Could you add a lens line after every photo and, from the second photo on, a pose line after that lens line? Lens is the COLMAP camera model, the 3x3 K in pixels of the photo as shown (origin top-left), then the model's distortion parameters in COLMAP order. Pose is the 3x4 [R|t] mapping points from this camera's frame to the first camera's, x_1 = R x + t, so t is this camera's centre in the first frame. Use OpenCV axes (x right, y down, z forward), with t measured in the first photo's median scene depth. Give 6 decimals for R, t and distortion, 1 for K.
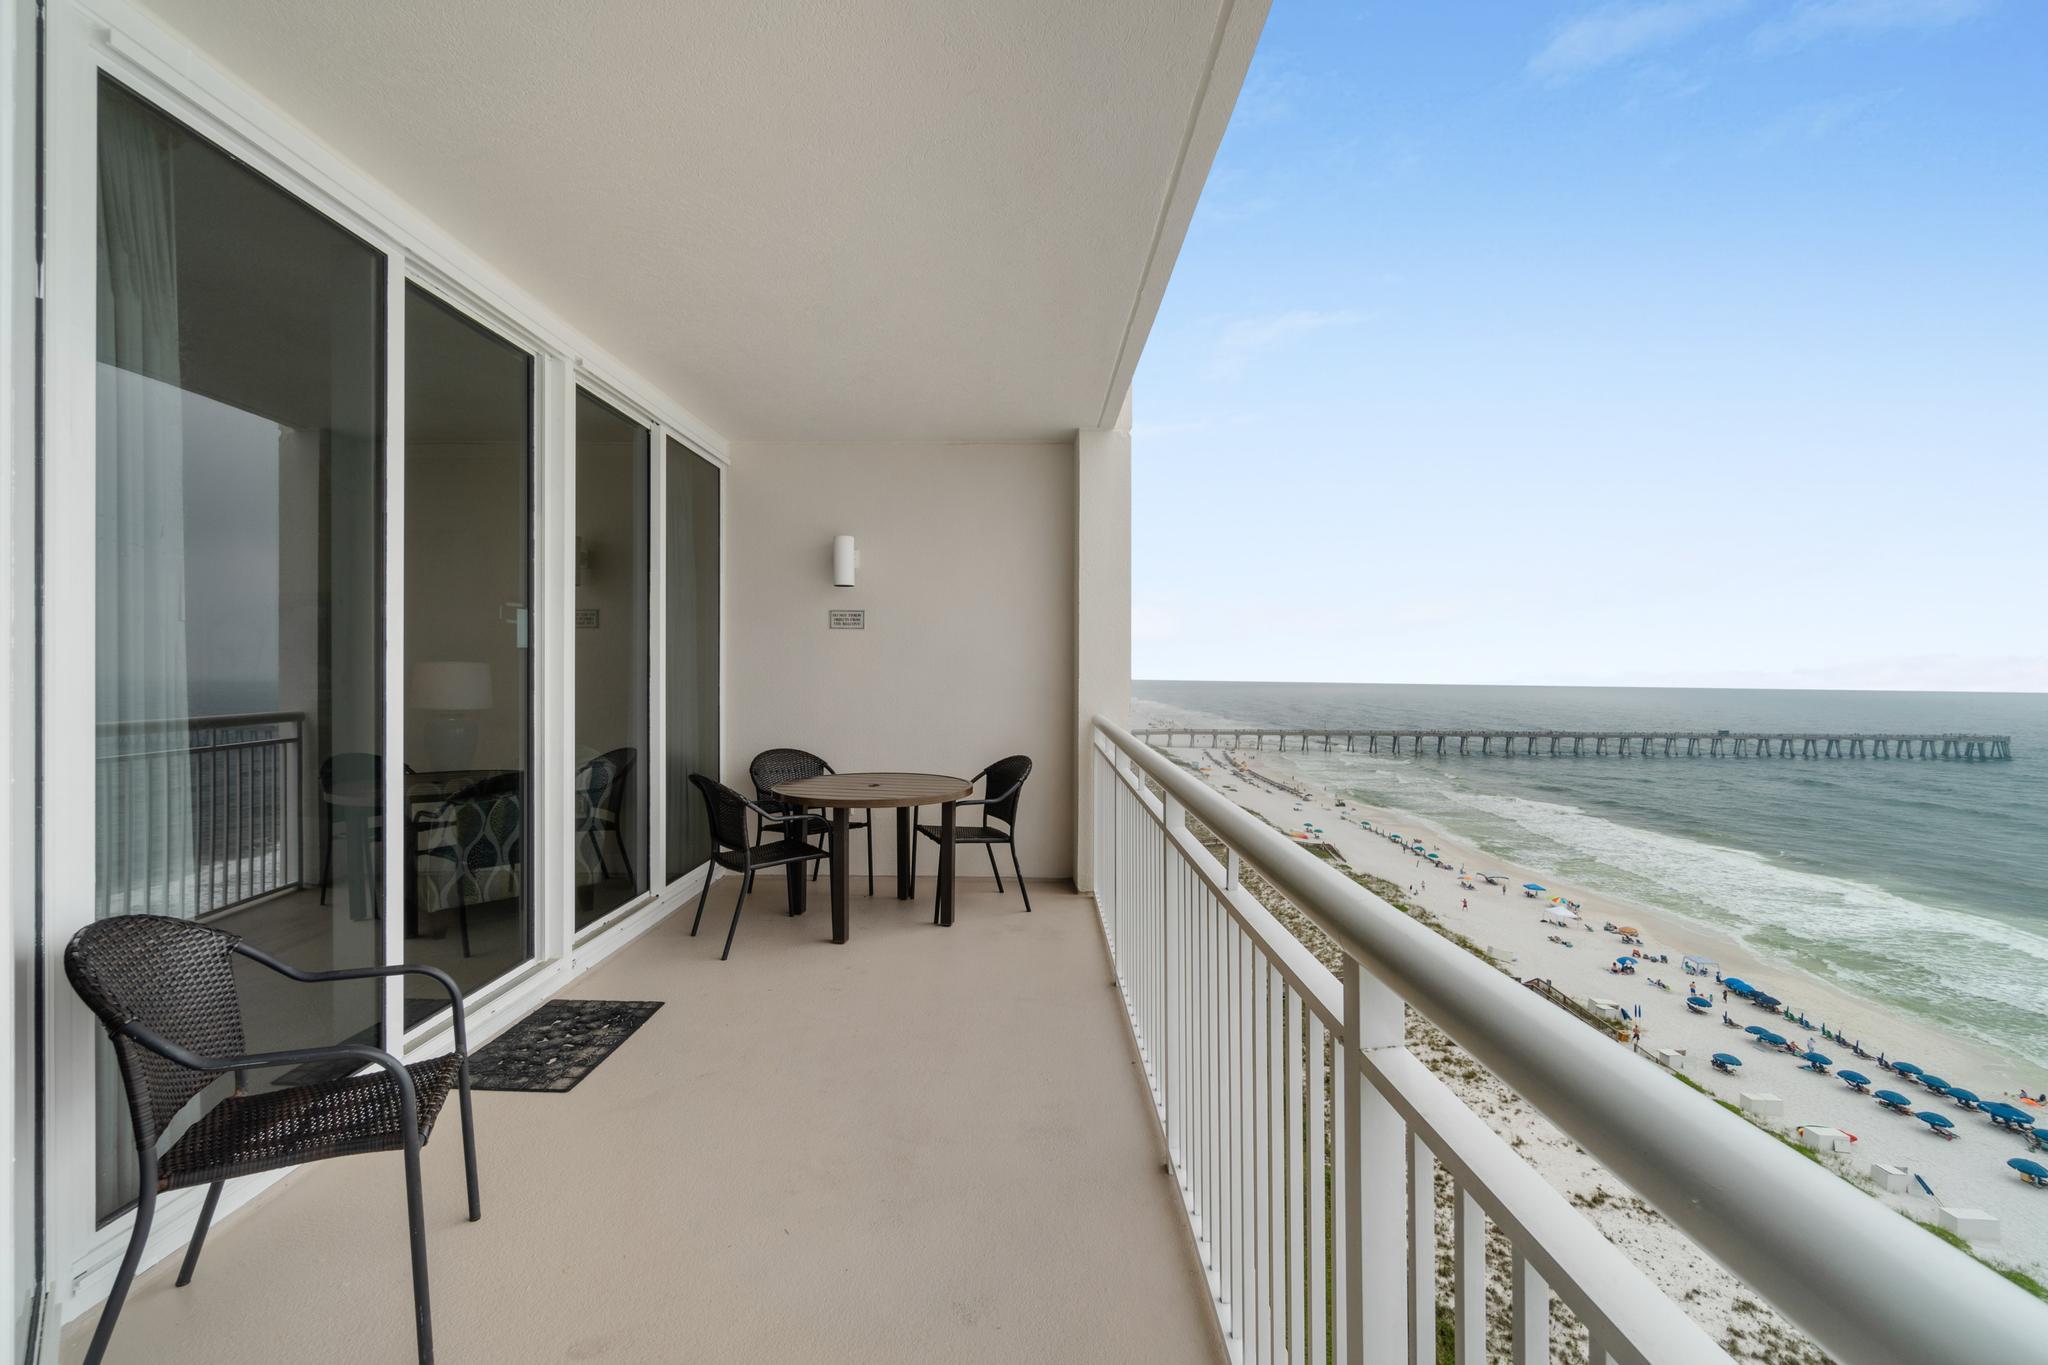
lens RADIAL K [[908.9, 0, 1019.5], [0, 908.9, 674.9], [0, 0, 1]] dist [0.001337, 0.000791]
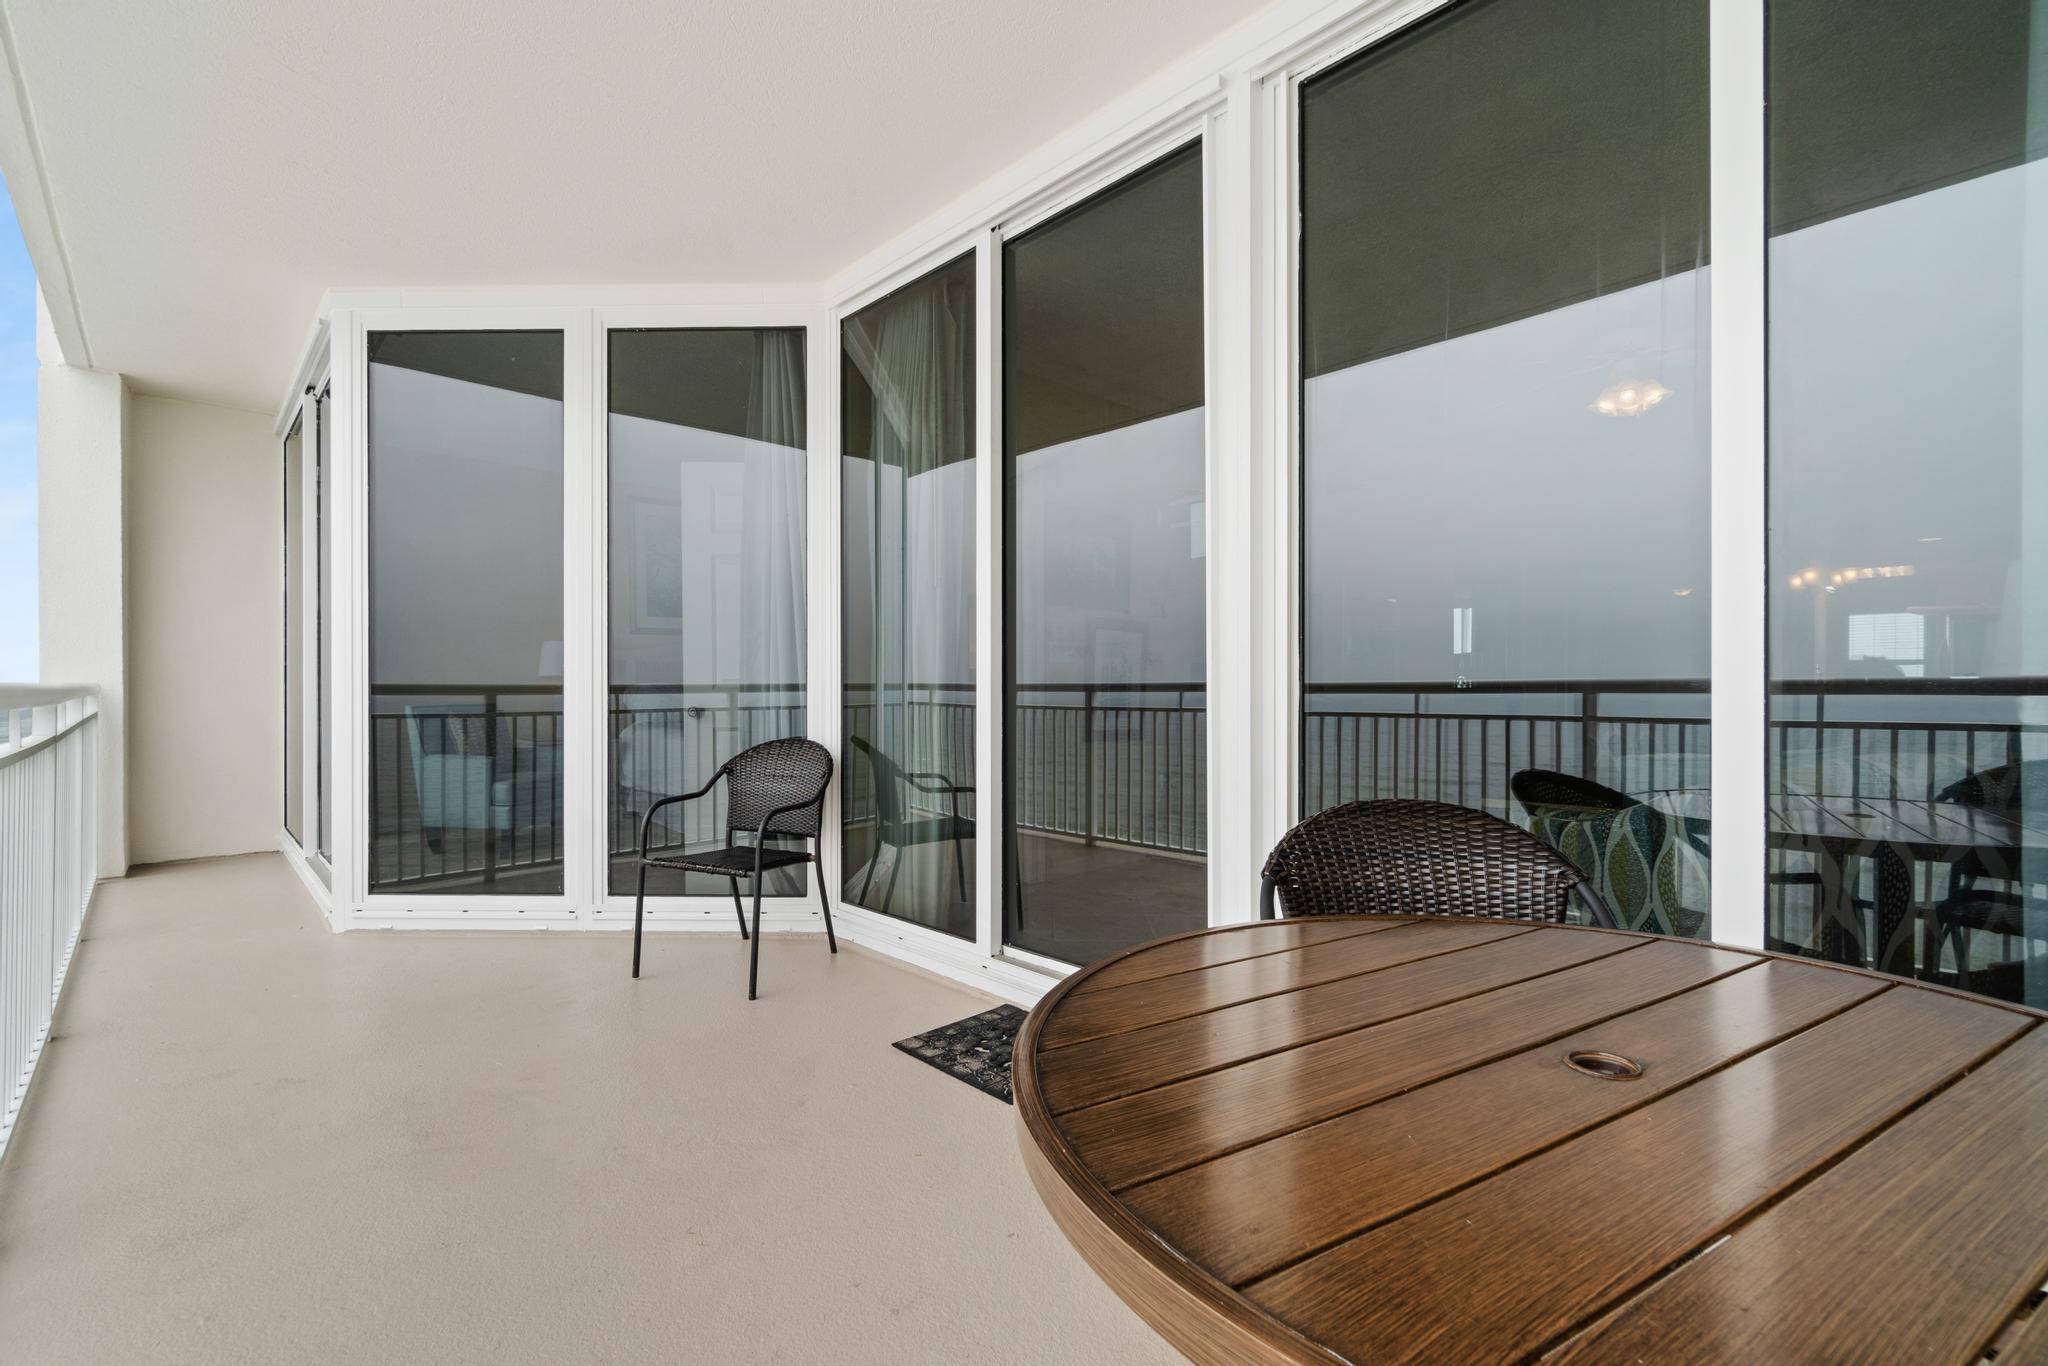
lens RADIAL K [[908.9, 0, 1019.5], [0, 908.9, 675.4], [0, 0, 1]] dist [0.001337, 0.000791]
pose [[-0.731562, -0.002891, -0.681769, 0.042525], [0.001931, 0.999978, -0.006313, 0.081696], [0.681773, -0.005934, -0.731540, 1.686404]]
